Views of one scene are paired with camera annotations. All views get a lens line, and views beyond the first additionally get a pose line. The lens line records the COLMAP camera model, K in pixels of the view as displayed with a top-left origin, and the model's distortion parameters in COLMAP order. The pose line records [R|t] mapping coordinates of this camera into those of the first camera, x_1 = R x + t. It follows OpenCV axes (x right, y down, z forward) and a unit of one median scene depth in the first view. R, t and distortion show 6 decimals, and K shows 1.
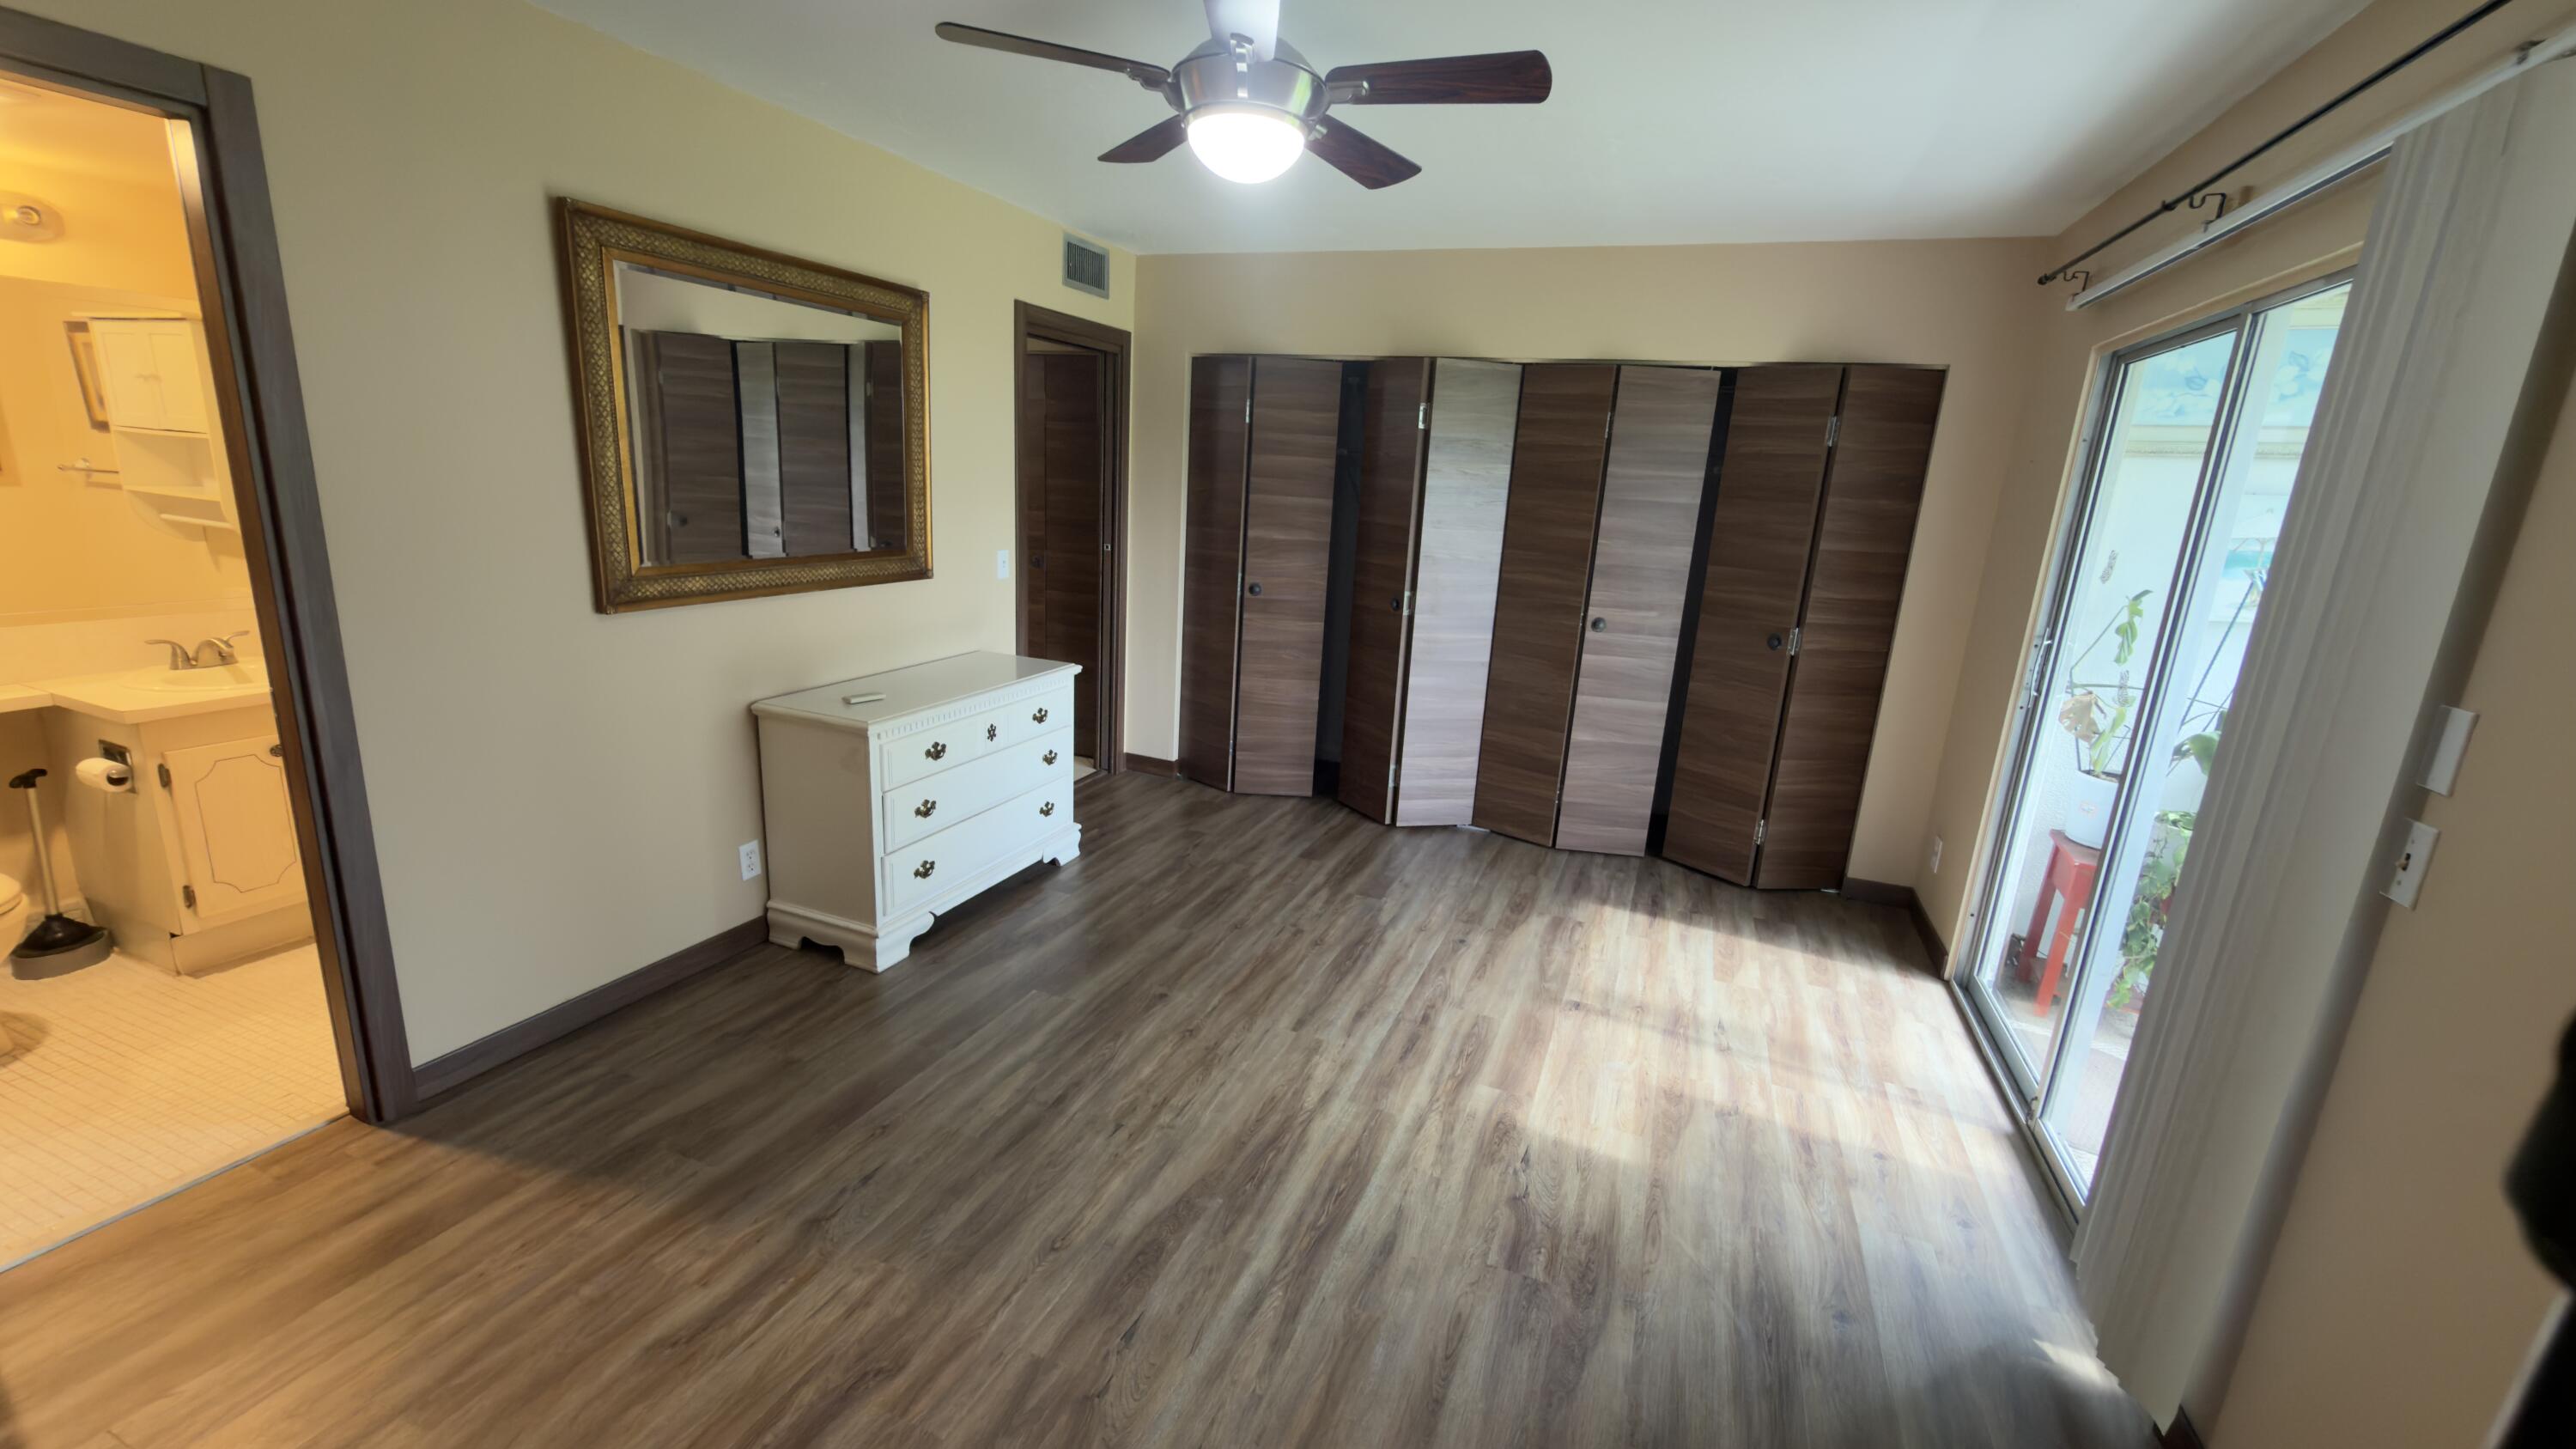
lens RADIAL K [[1042.7, 0, 1293.1], [0, 1042.7, 739.9], [0, 0, 1]] dist [0.001994, 0.000031]
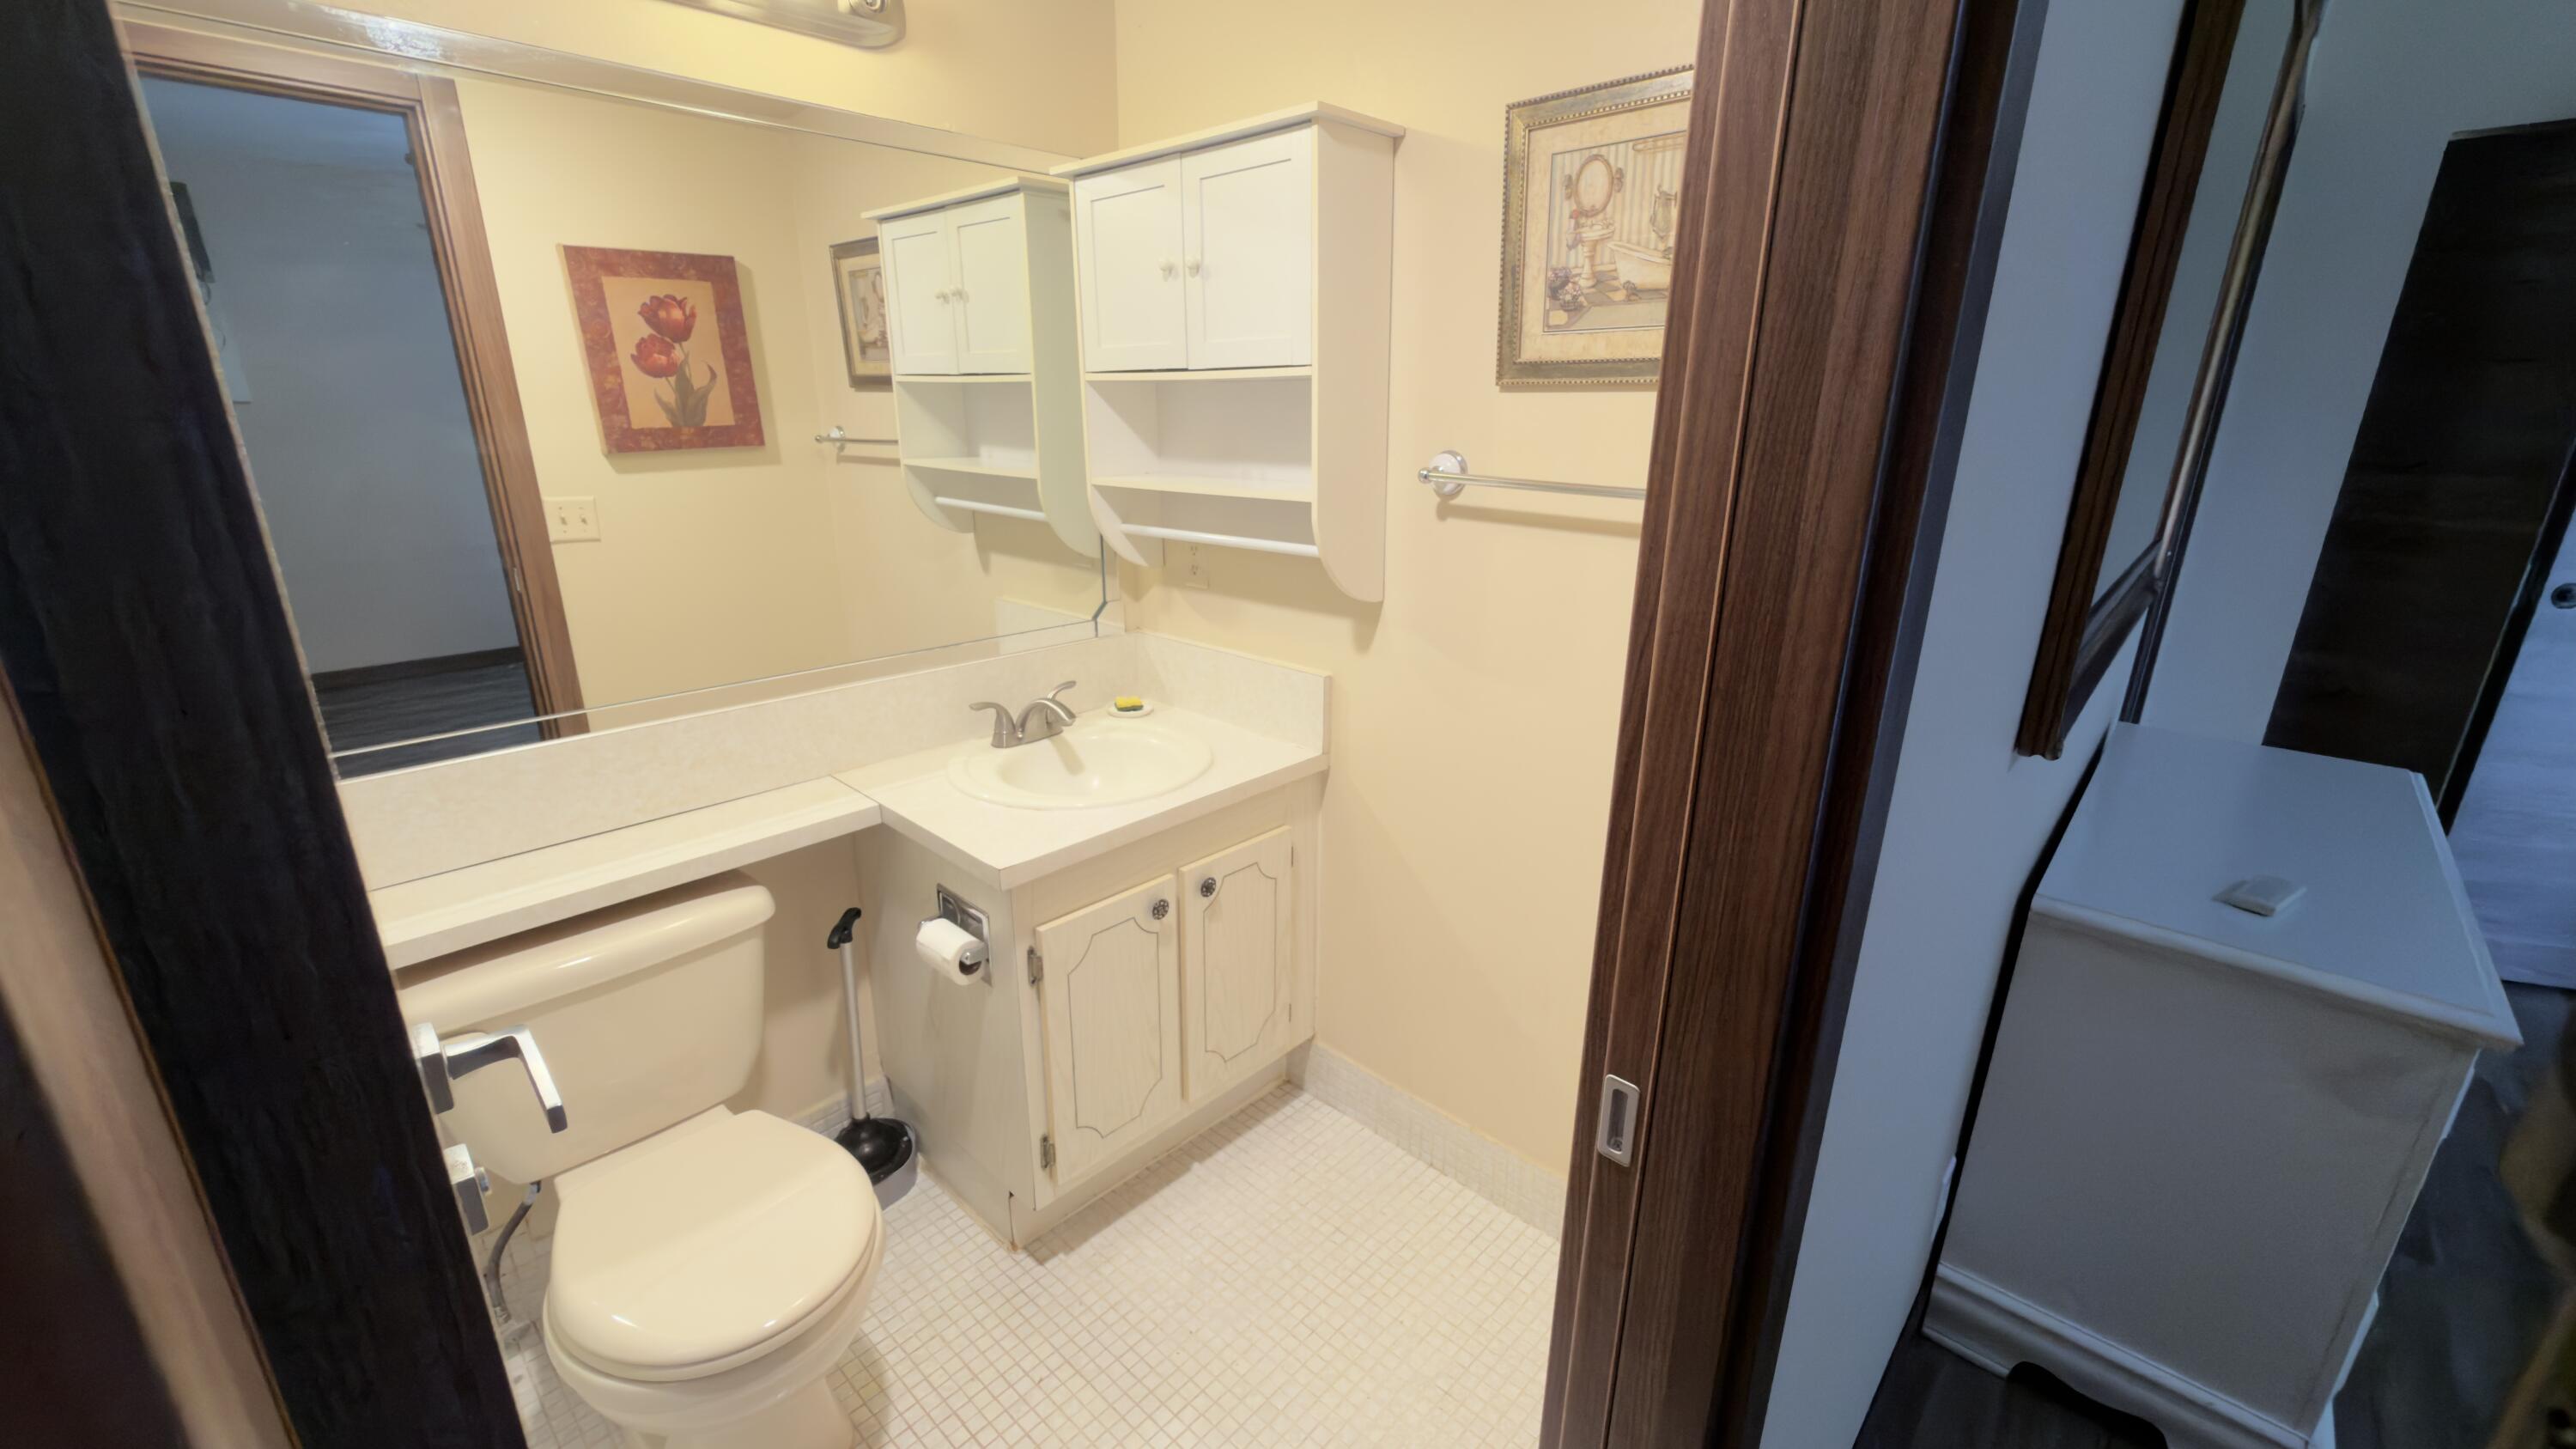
lens RADIAL K [[1042.7, 0, 1266.4], [0, 1042.7, 724.5], [0, 0, 1]] dist [0.001994, 0.000031]
pose [[0.929598, 0.060767, -0.363530, -0.678806], [-0.042832, 0.997443, 0.057203, -0.125663], [0.366077, -0.037605, 0.929825, 0.458169]]
